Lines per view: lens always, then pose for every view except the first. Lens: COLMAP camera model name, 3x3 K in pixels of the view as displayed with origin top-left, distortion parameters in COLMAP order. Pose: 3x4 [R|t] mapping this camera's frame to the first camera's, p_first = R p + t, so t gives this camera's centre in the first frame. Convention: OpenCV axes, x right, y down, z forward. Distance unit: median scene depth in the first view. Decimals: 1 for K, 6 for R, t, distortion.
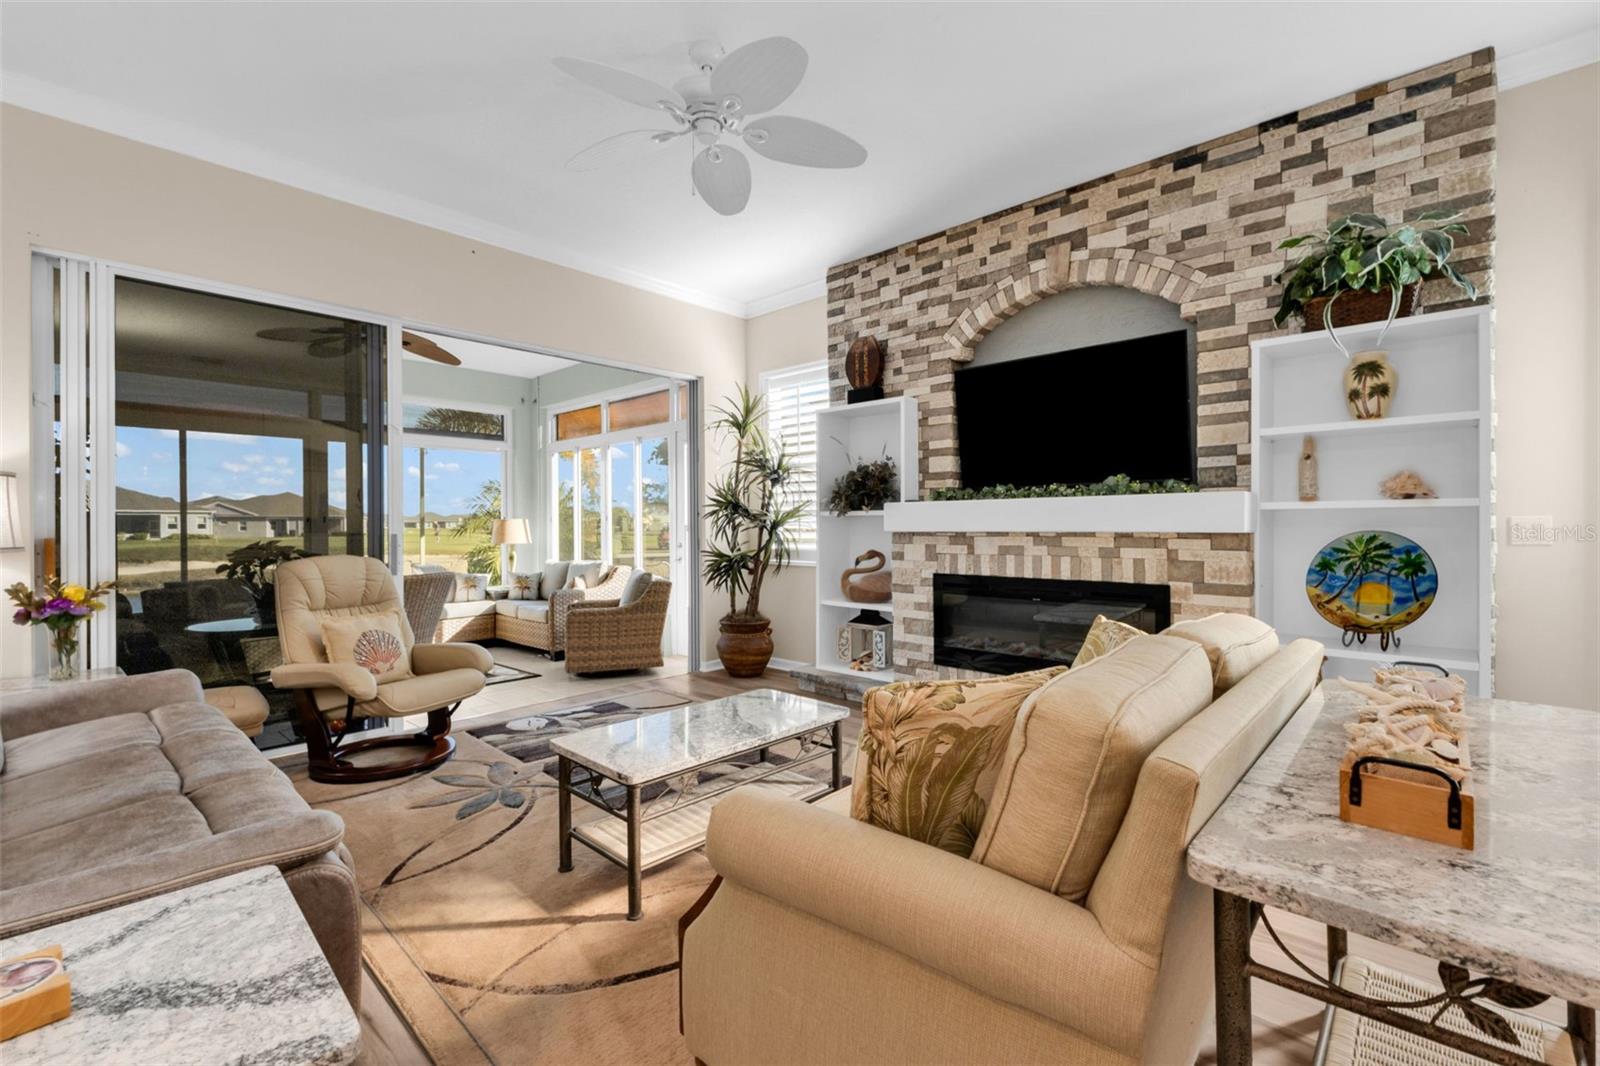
lens RADIAL K [[693.3, 0, 794.1], [0, 693.3, 529.2], [0, 0, 1]] dist [0.003482, -0.000188]
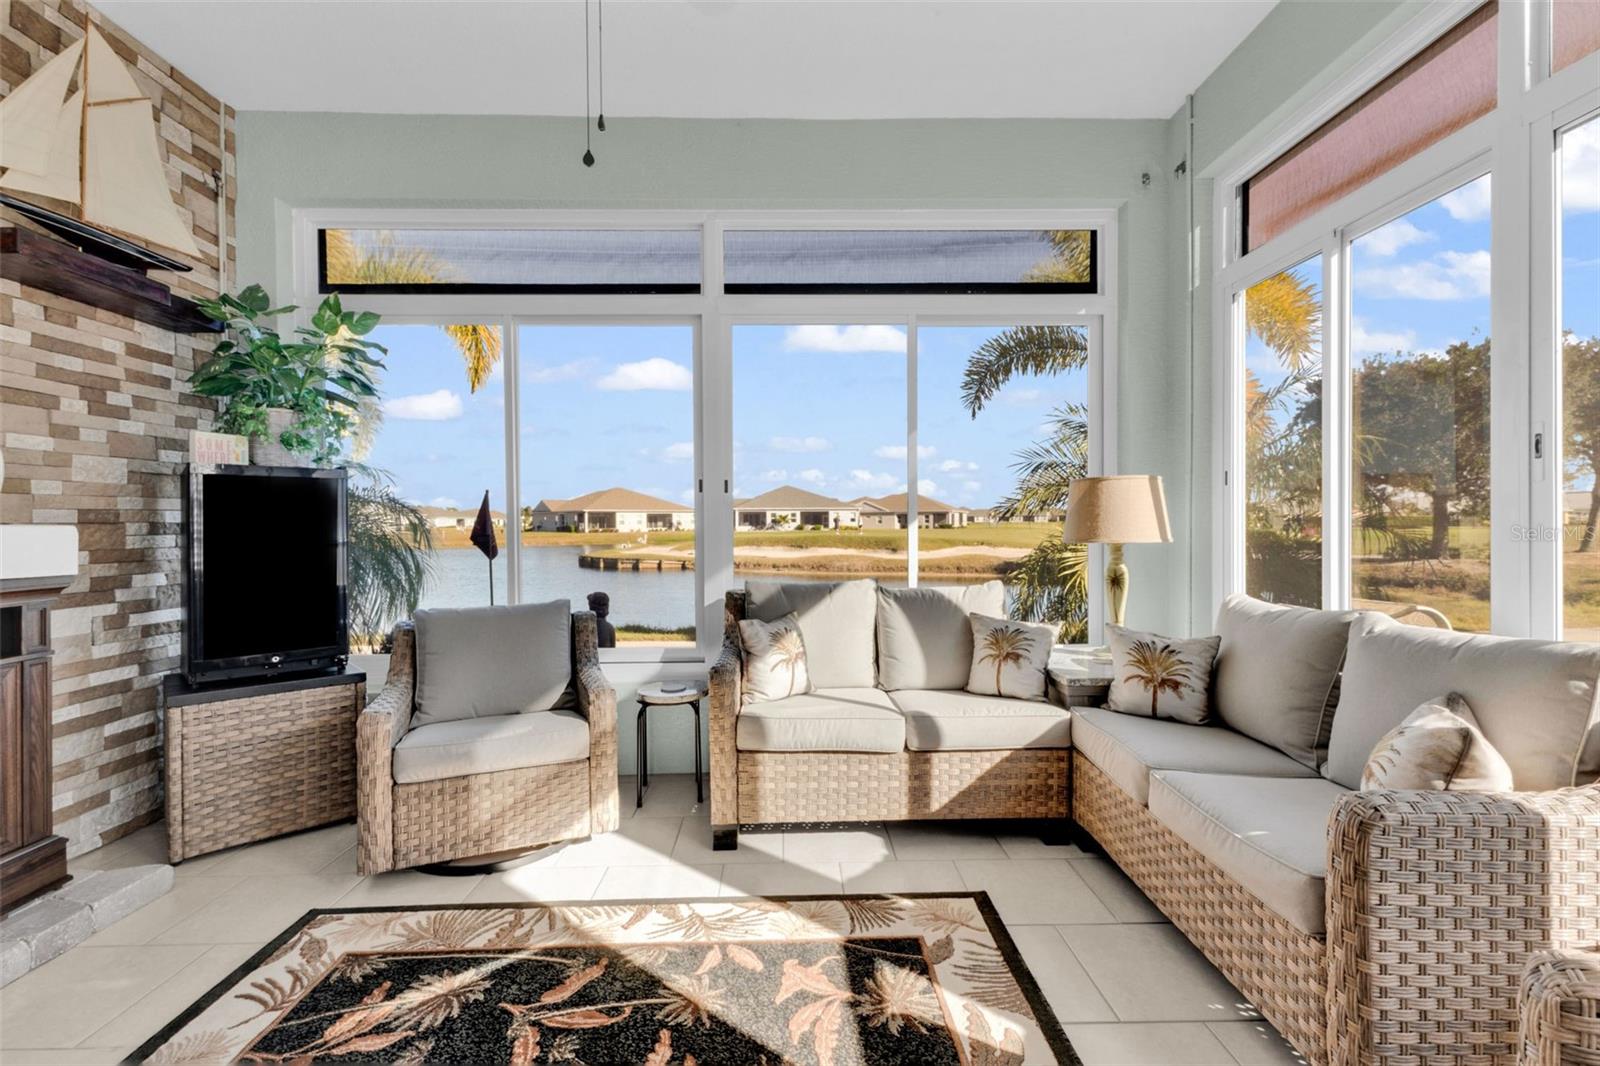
lens RADIAL K [[695.0, 0, 806.7], [0, 695.0, 526.3], [0, 0, 1]] dist [0.007065, -0.000408]
pose [[0.707700, 0.004156, -0.706501, -0.262506], [-0.000555, 0.999986, 0.005326, 0.010608], [0.706513, -0.003378, 0.707692, 0.622001]]
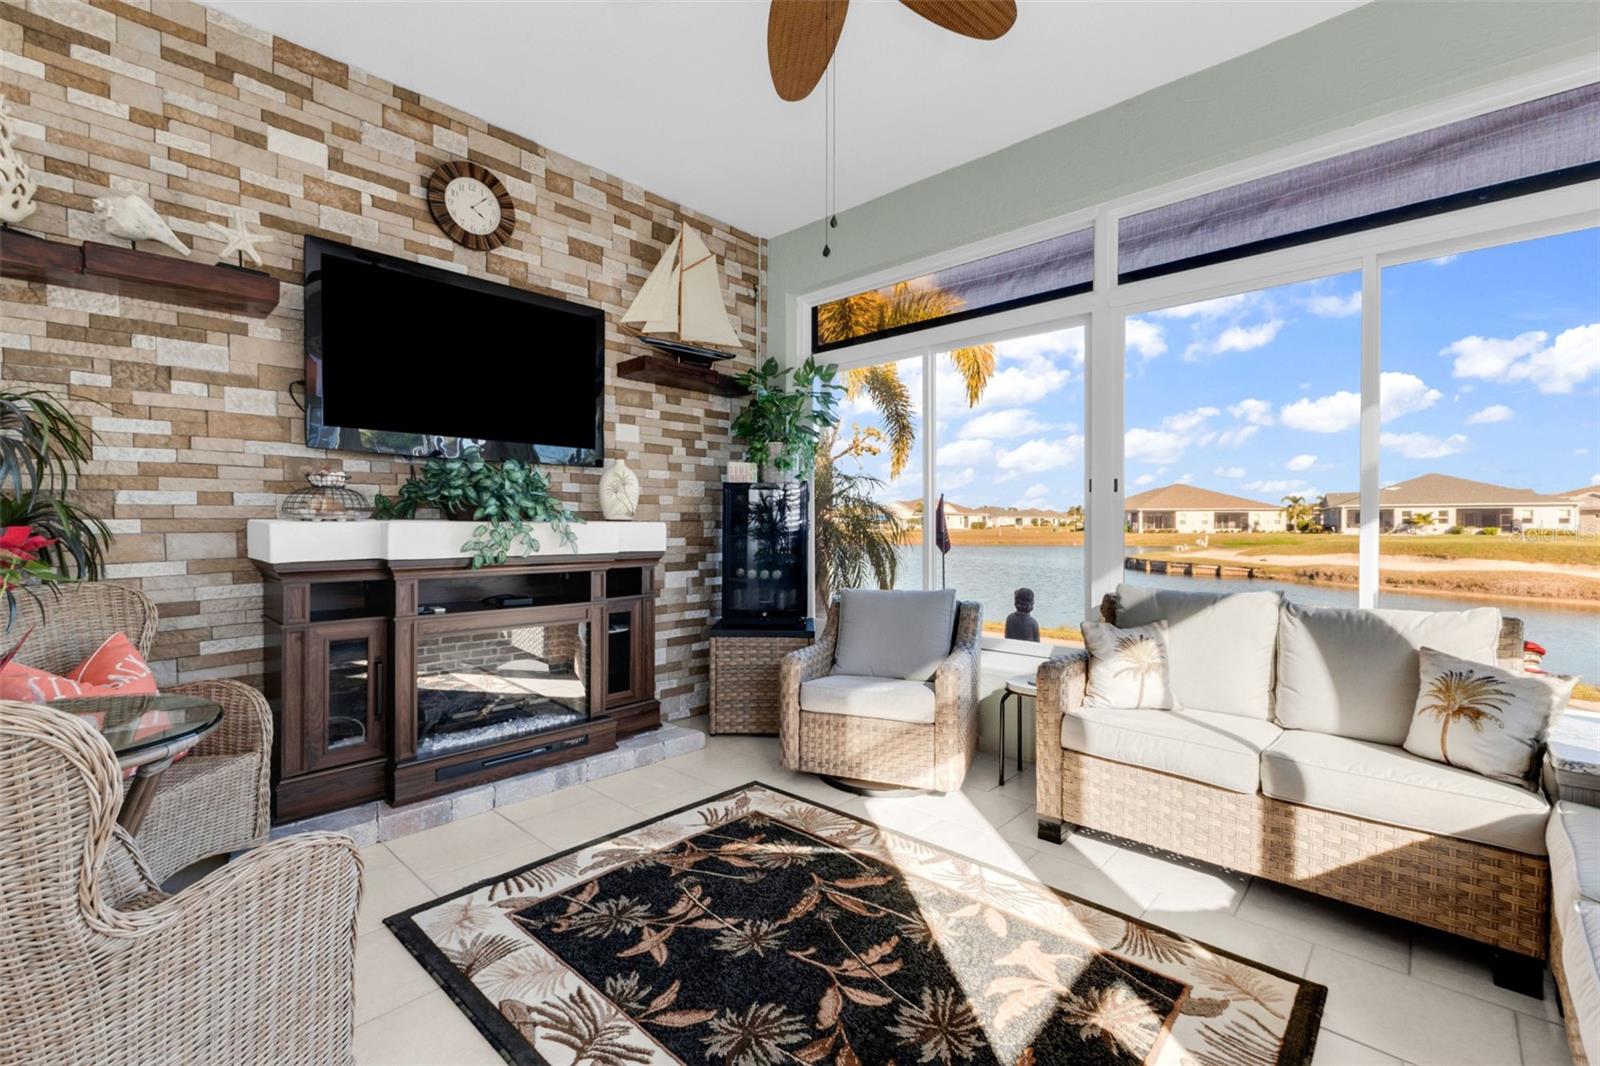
lens RADIAL K [[693.3, 0, 794.1], [0, 693.3, 529.2], [0, 0, 1]] dist [0.003482, -0.000188]
pose [[0.010215, 0.013270, -0.999860, -0.189492], [-0.005913, 0.999895, 0.013210, 0.009819], [0.999930, 0.005777, 0.010292, 0.695856]]
